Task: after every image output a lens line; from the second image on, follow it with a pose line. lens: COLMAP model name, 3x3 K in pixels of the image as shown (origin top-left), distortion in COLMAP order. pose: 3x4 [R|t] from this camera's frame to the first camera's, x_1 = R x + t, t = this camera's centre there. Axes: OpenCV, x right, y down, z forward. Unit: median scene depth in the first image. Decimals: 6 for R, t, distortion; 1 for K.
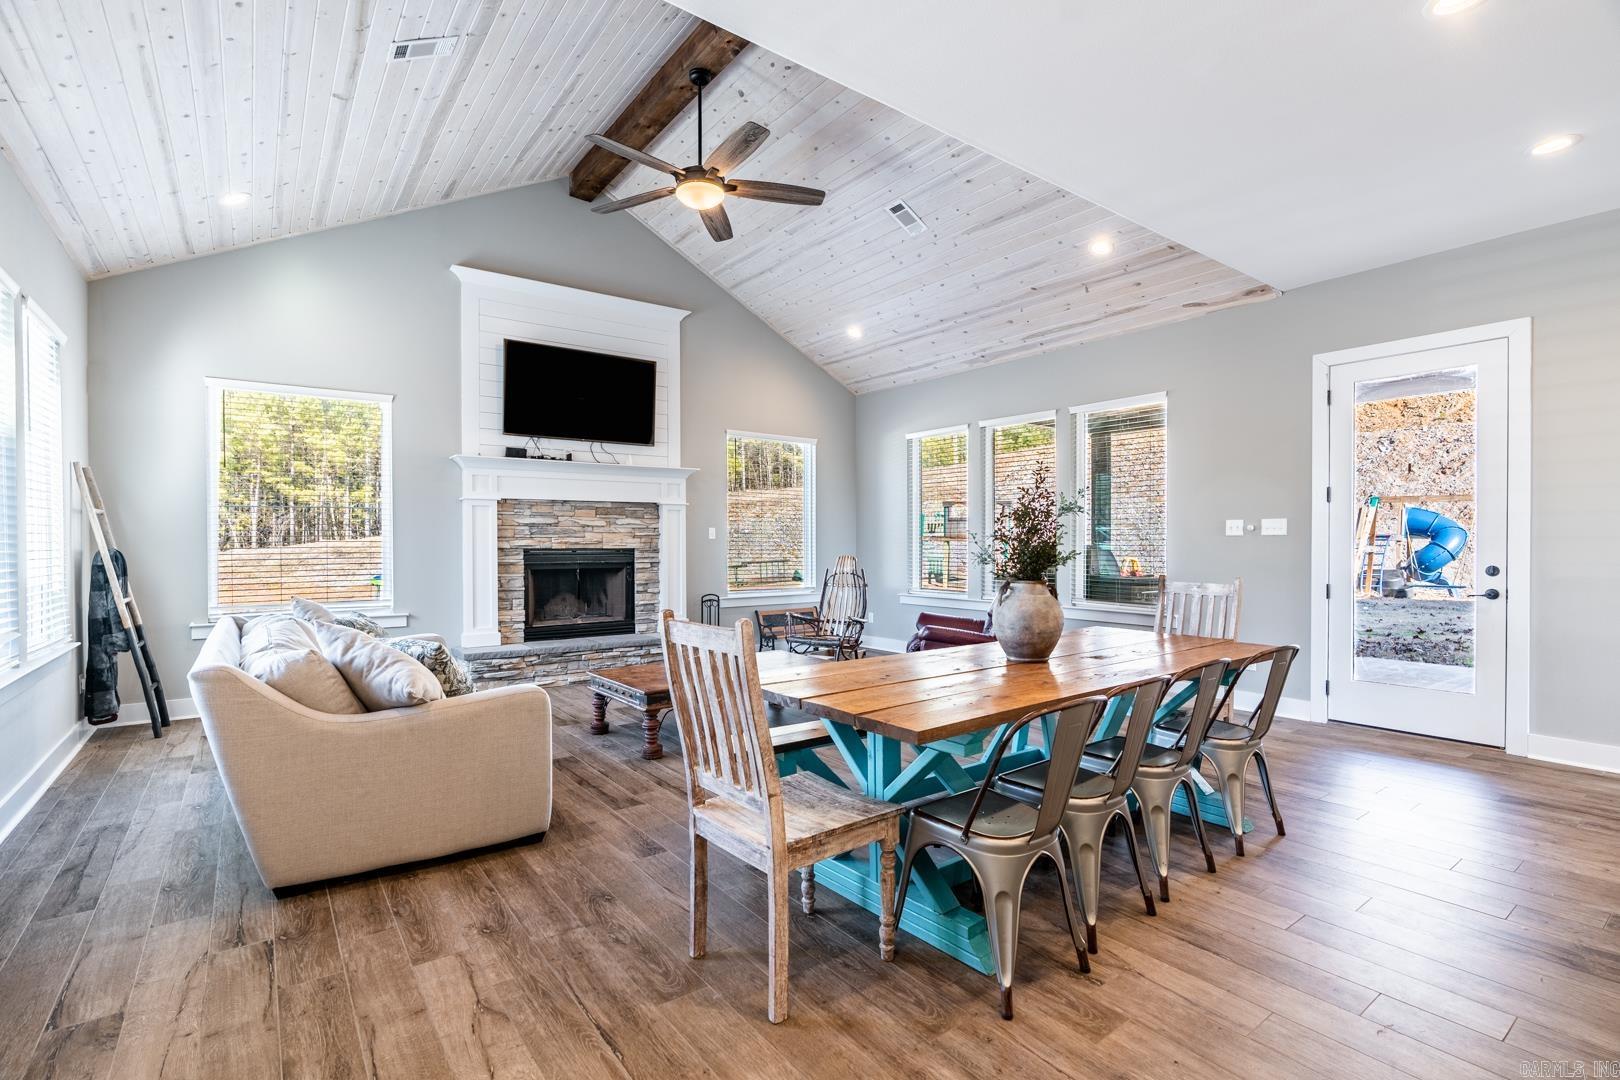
lens RADIAL K [[751.8, 0, 807.5], [0, 751.8, 549.6], [0, 0, 1]] dist [-0.006463, 0.001105]
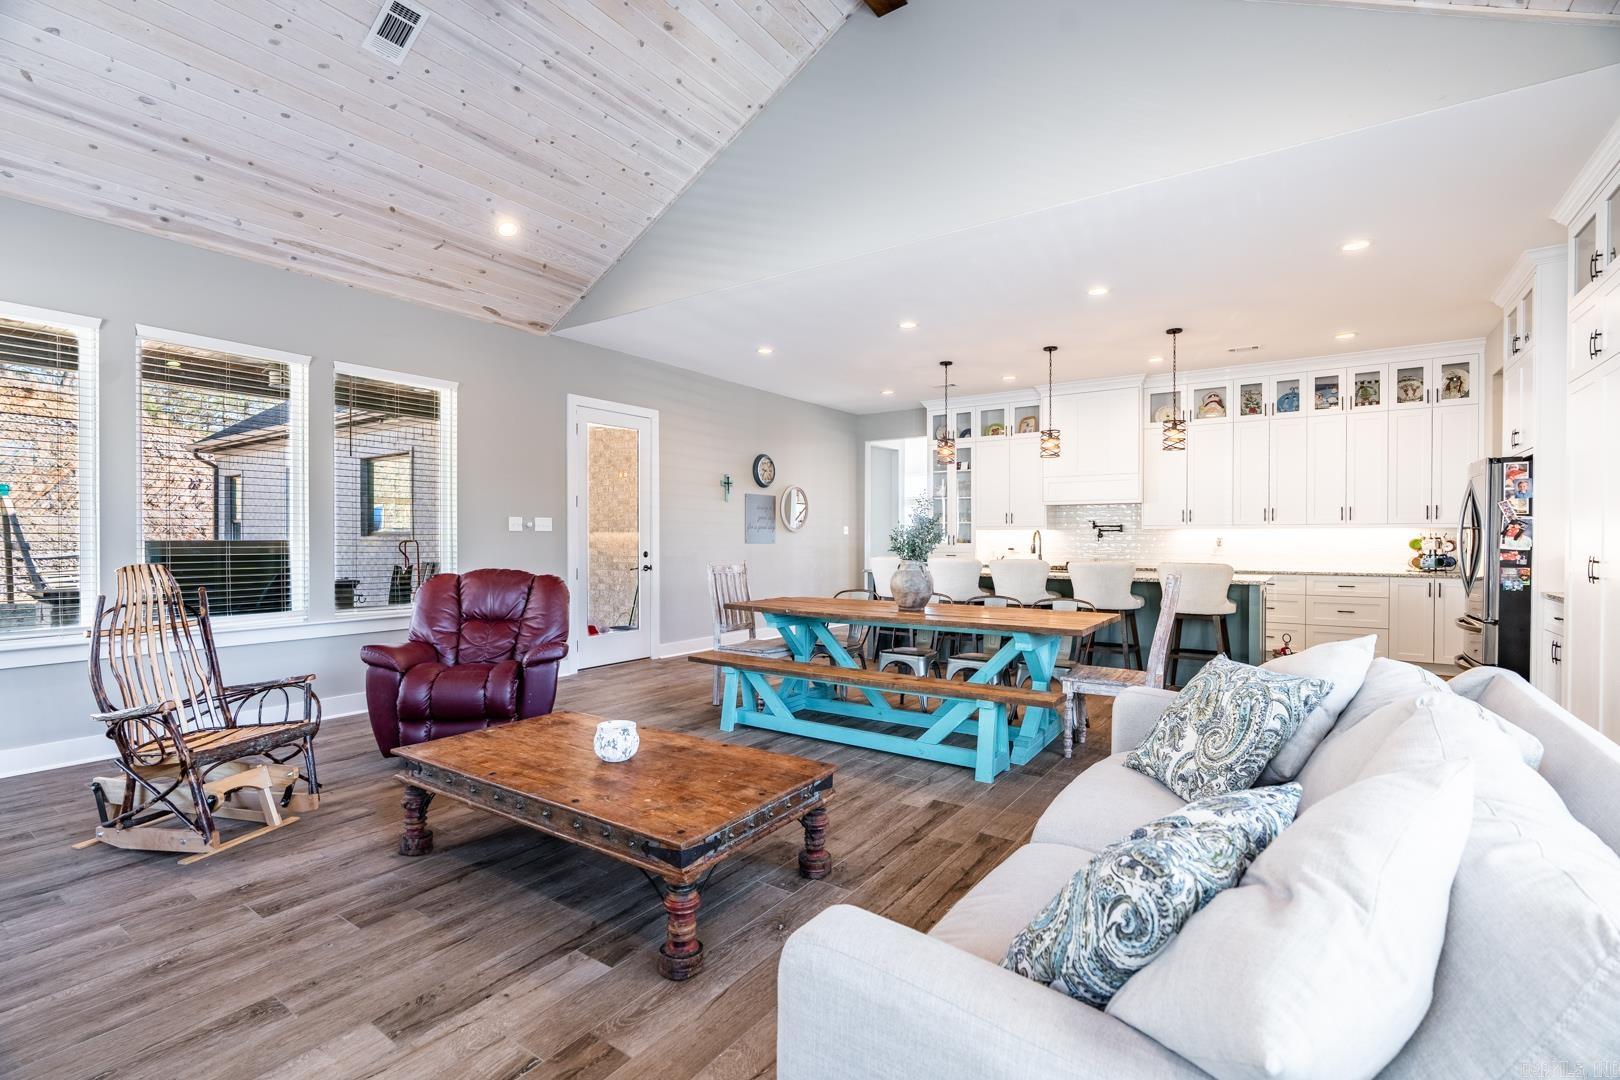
lens RADIAL K [[734.0, 0, 811.1], [0, 734.0, 540.8], [0, 0, 1]] dist [-0.004941, 0.001664]
pose [[-0.323987, 0.000058, 0.946061, -0.528727], [0.012914, 0.999907, 0.004361, -0.002961], [-0.945973, 0.013630, -0.323958, 0.804854]]
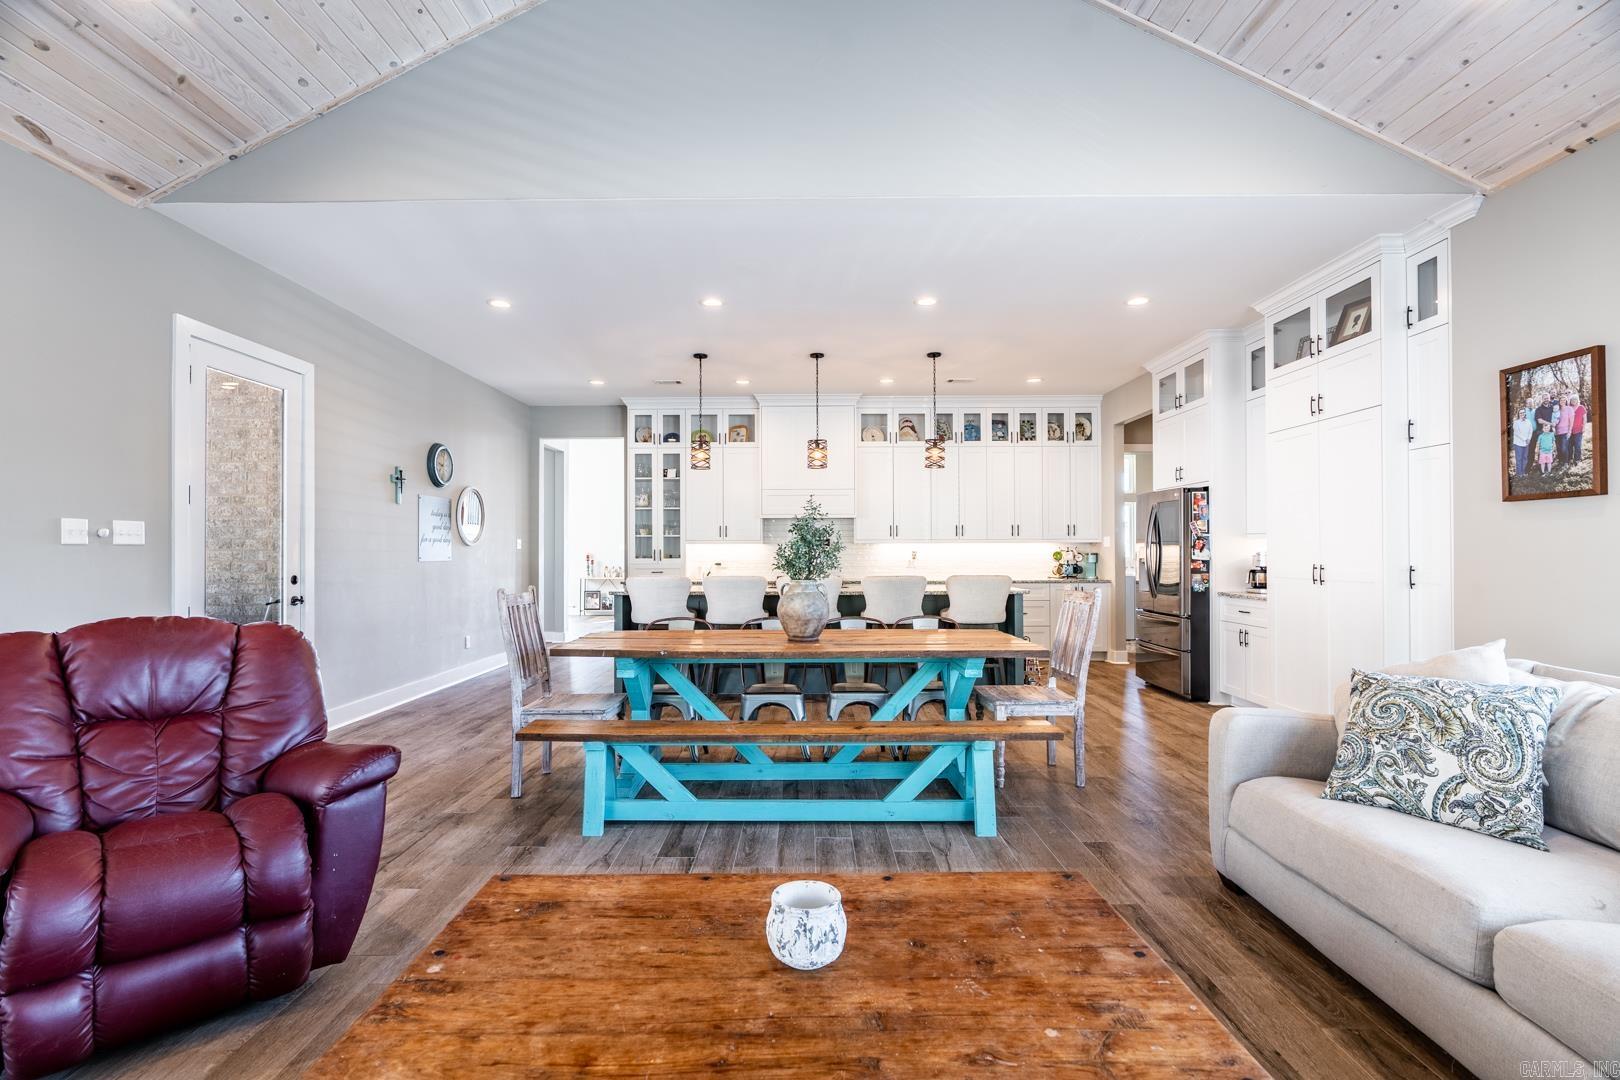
lens RADIAL K [[734.0, 0, 811.1], [0, 734.0, 540.8], [0, 0, 1]] dist [-0.004941, 0.001664]
pose [[-0.799478, 0.015170, 0.600504, -0.236961], [0.014439, 0.999878, -0.006035, -0.007748], [-0.600522, 0.003846, -0.799599, 0.959220]]
